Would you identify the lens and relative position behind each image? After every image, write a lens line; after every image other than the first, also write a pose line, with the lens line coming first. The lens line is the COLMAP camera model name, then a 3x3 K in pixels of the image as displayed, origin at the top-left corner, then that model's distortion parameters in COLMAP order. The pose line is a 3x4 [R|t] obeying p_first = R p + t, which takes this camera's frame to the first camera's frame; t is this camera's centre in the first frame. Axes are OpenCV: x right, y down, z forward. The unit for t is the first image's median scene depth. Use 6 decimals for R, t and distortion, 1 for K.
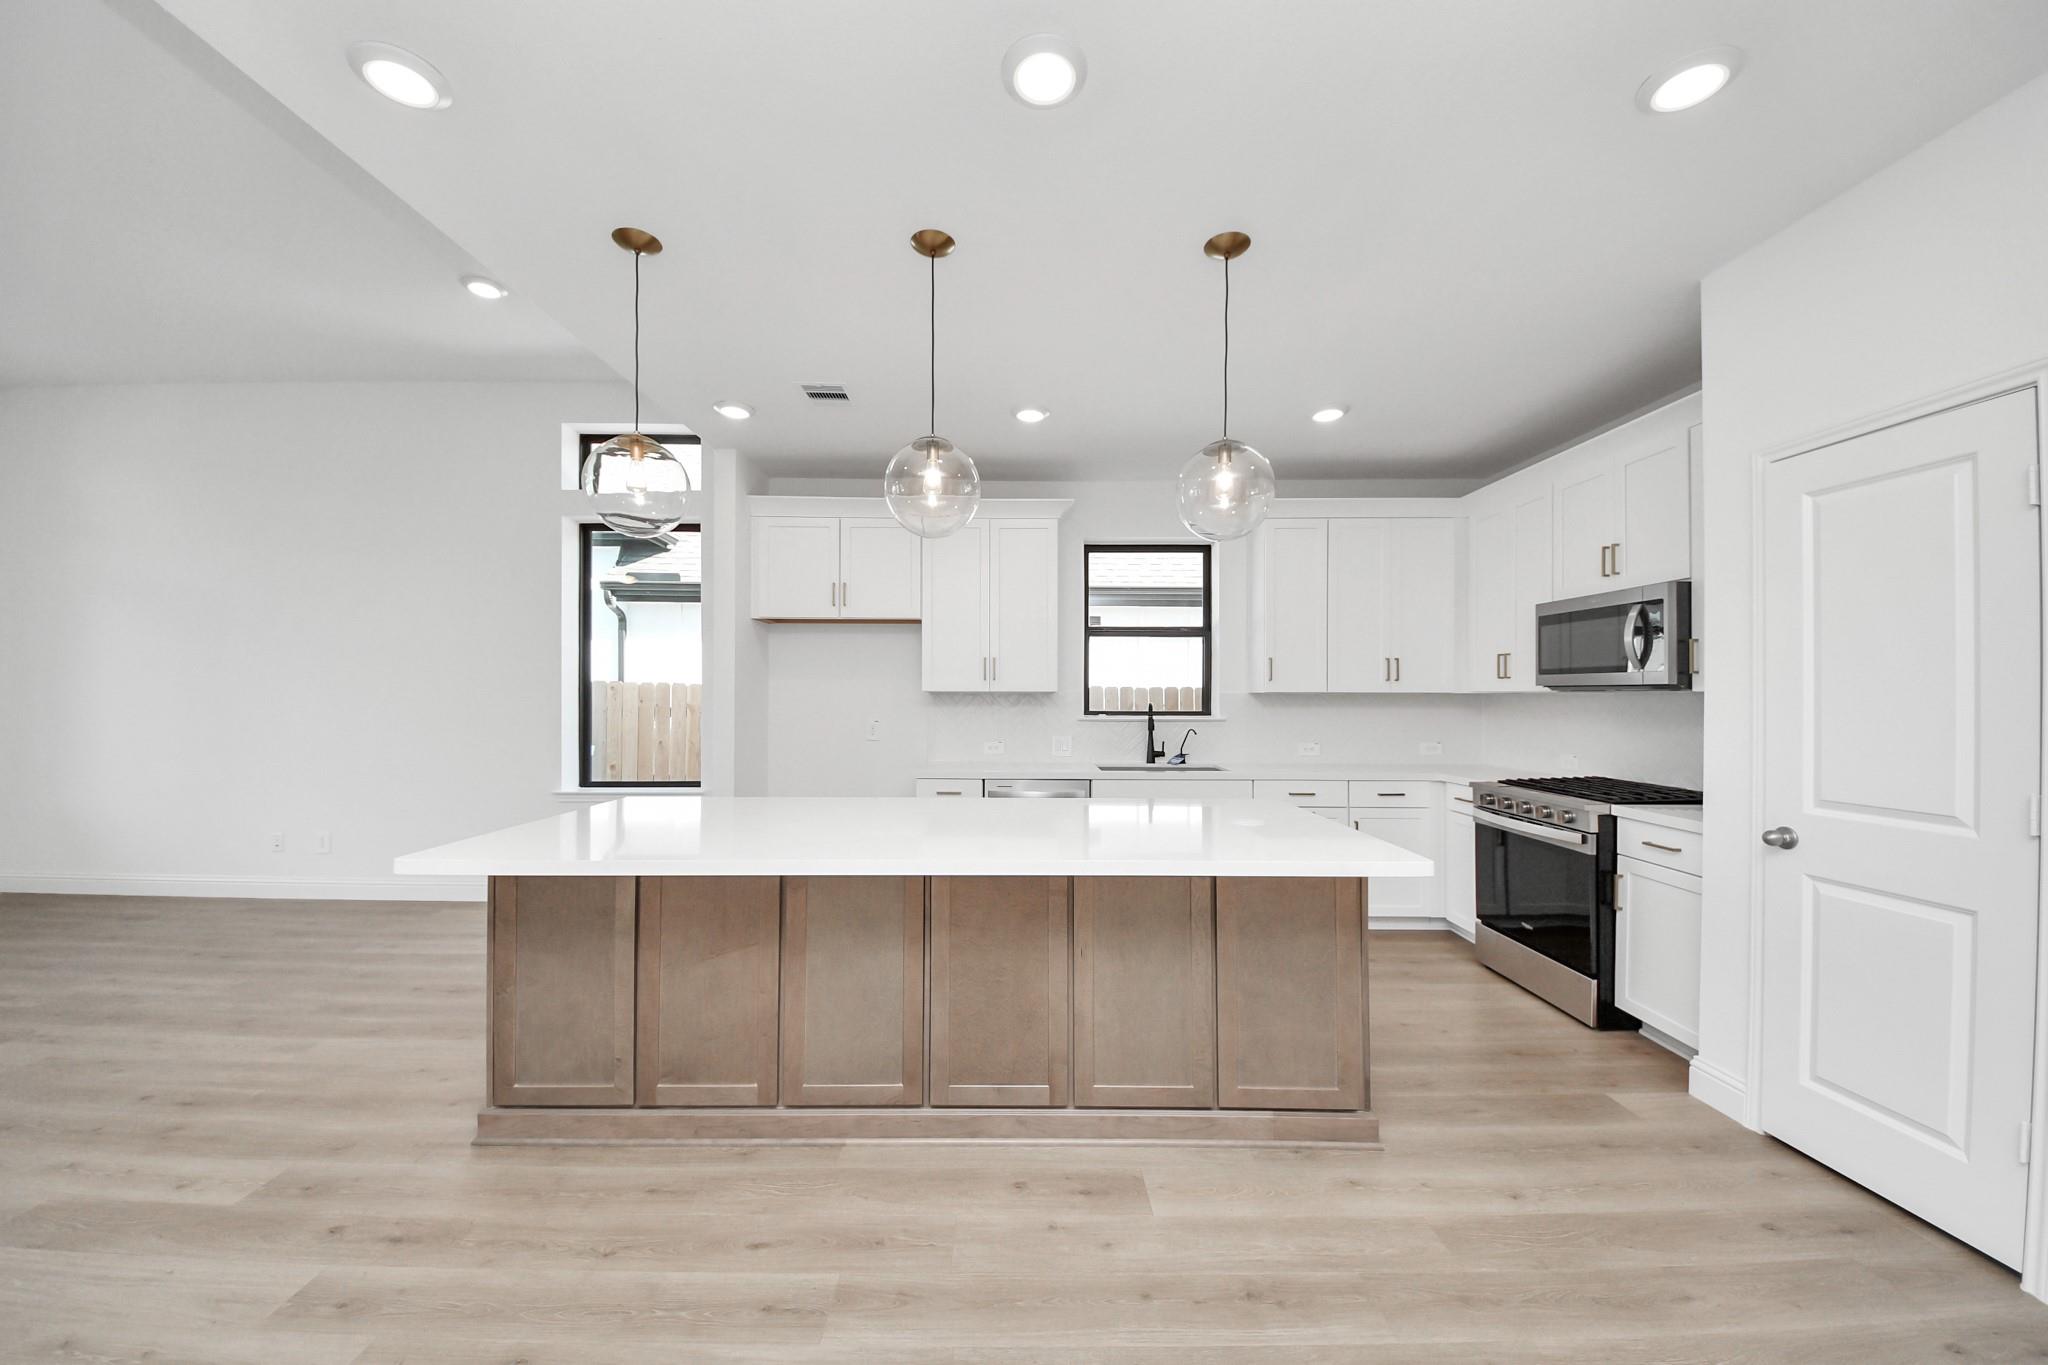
lens RADIAL K [[725.4, 0, 1009.9], [0, 725.4, 695.4], [0, 0, 1]] dist [-0.000219, -0.000328]
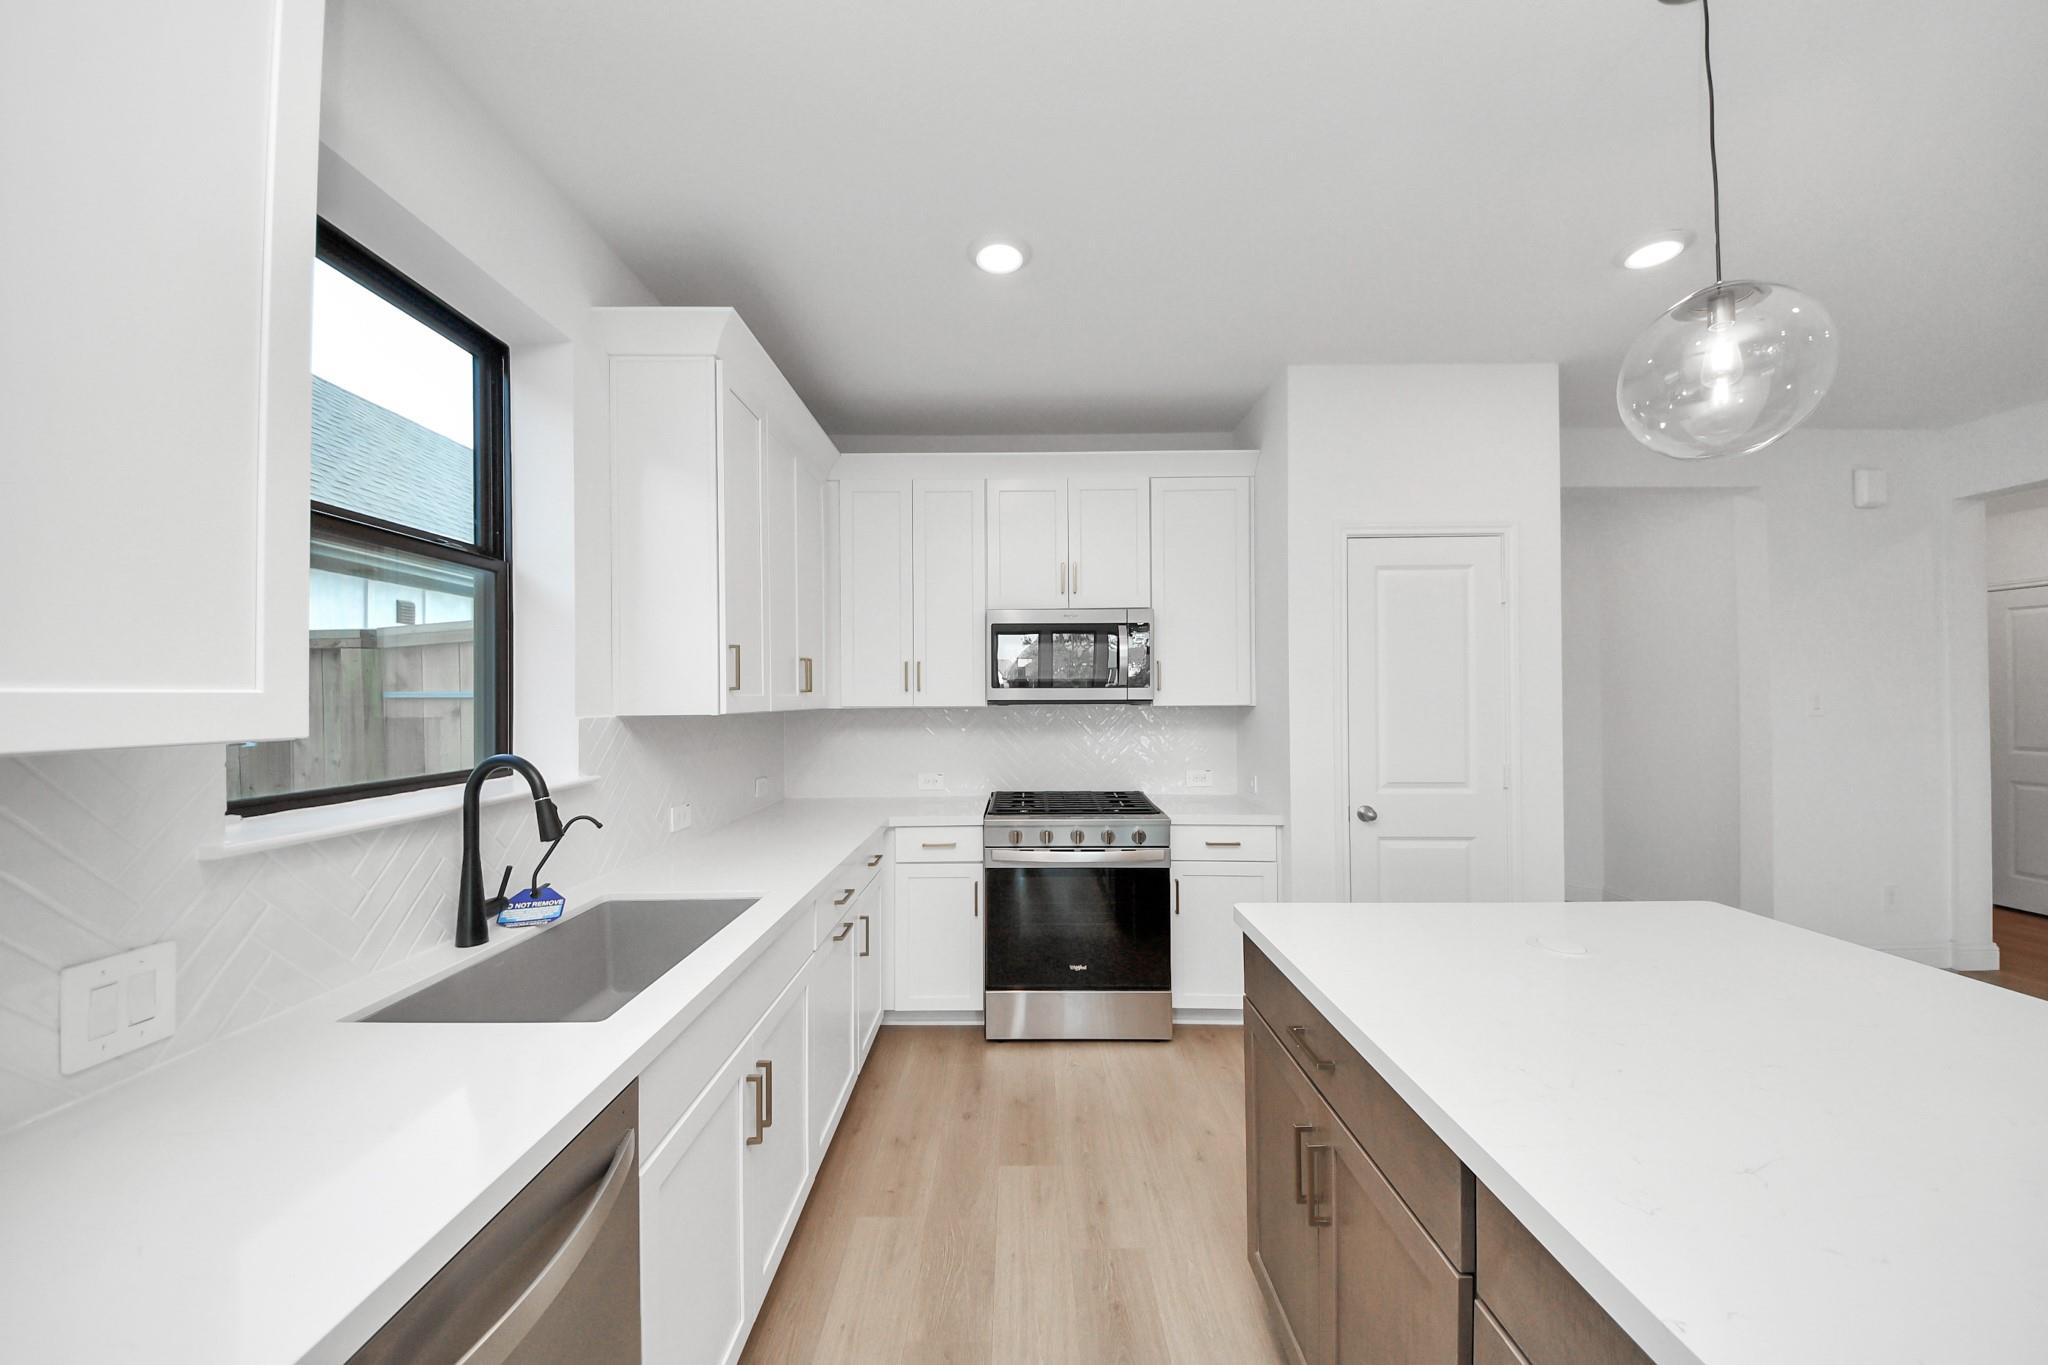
lens RADIAL K [[725.4, 0, 1026.7], [0, 725.4, 692.0], [0, 0, 1]] dist [-0.000219, -0.000328]
pose [[0.007949, 0.001676, 0.999967, -0.183907], [0.010694, 0.999941, -0.001761, -0.022766], [-0.999911, 0.010707, 0.007930, 1.053219]]
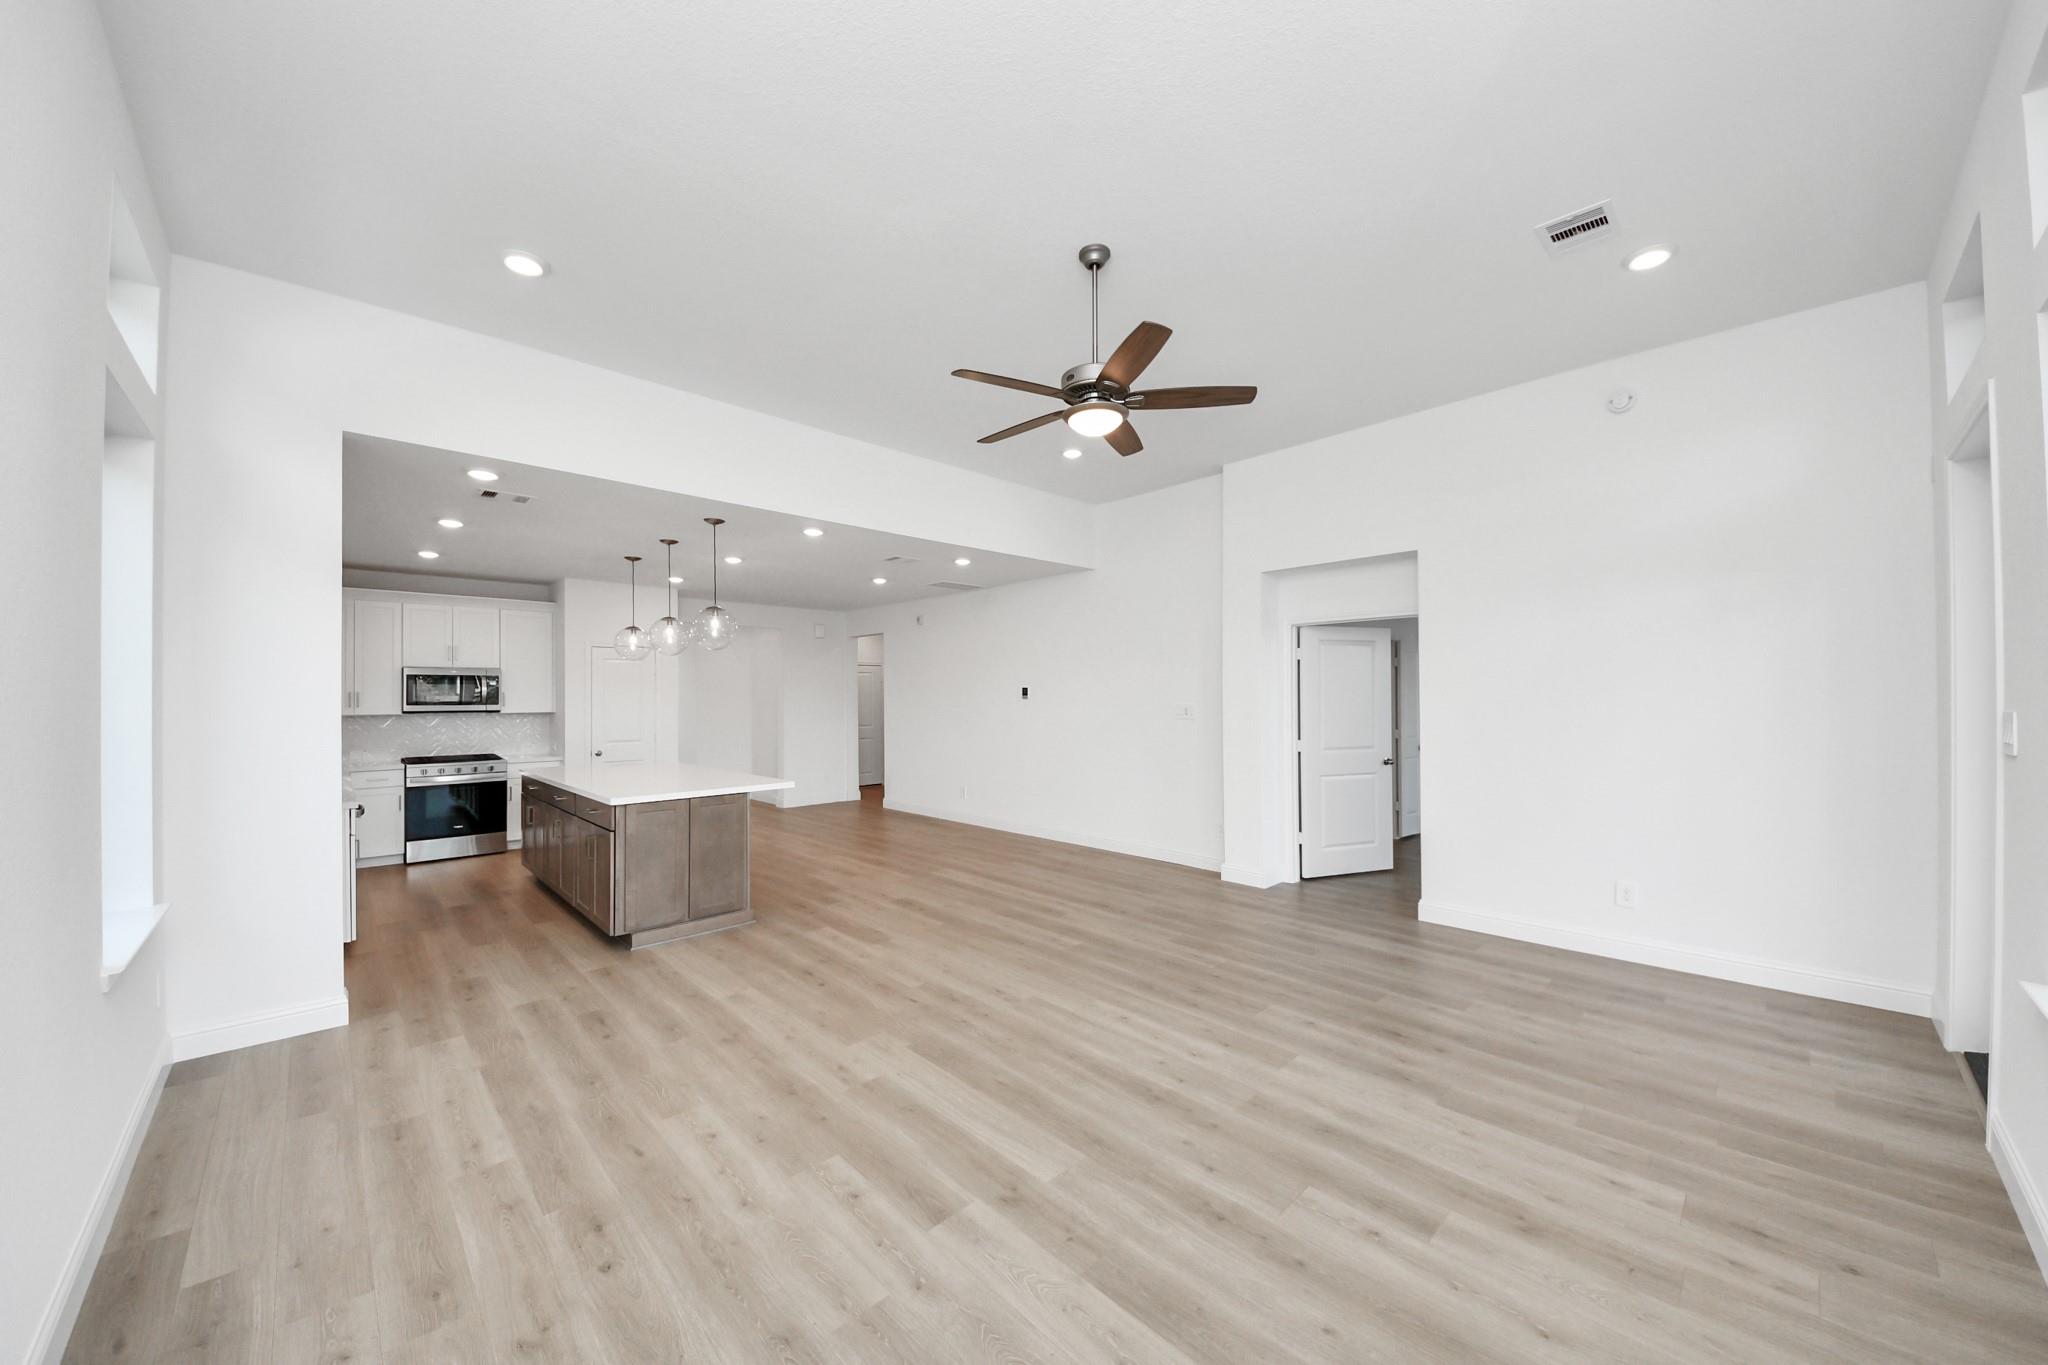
lens RADIAL K [[725.4, 0, 1012.9], [0, 725.4, 685.2], [0, 0, 1]] dist [-0.000219, -0.000328]
pose [[-0.680789, 0.012387, 0.732374, -1.878954], [0.008876, 0.999923, -0.008661, -0.055208], [-0.732425, 0.000605, -0.680847, 1.250195]]
